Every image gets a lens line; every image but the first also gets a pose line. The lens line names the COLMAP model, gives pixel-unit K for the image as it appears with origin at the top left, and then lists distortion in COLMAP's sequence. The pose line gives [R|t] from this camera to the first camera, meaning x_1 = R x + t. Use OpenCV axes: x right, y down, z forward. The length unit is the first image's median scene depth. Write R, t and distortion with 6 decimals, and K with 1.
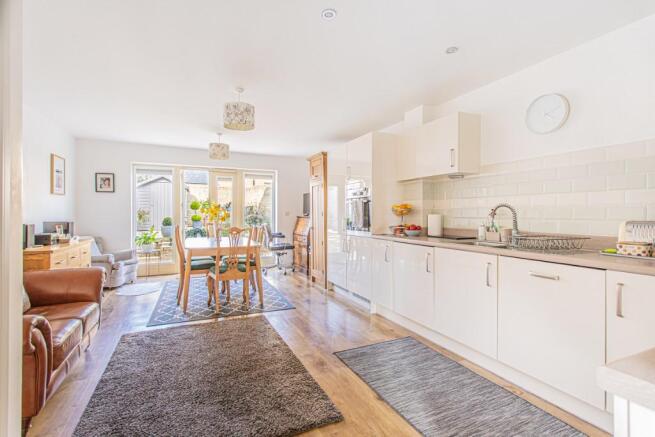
lens RADIAL K [[313.5, 0, 329.4], [0, 313.5, 216.7], [0, 0, 1]] dist [0.002964, 0.000009]
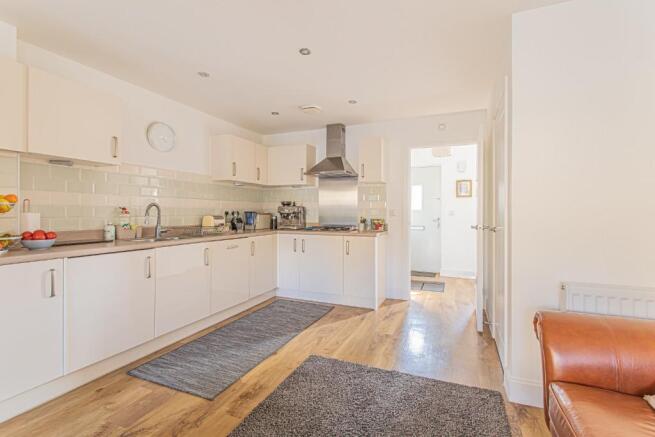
lens RADIAL K [[313.5, 0, 329.1], [0, 313.5, 213.9], [0, 0, 1]] dist [0.002964, 0.000009]
pose [[-0.680575, -0.011912, 0.732582, -0.739175], [-0.003649, 0.999911, 0.012869, -0.019668], [-0.732670, 0.006085, -0.680557, 1.336719]]
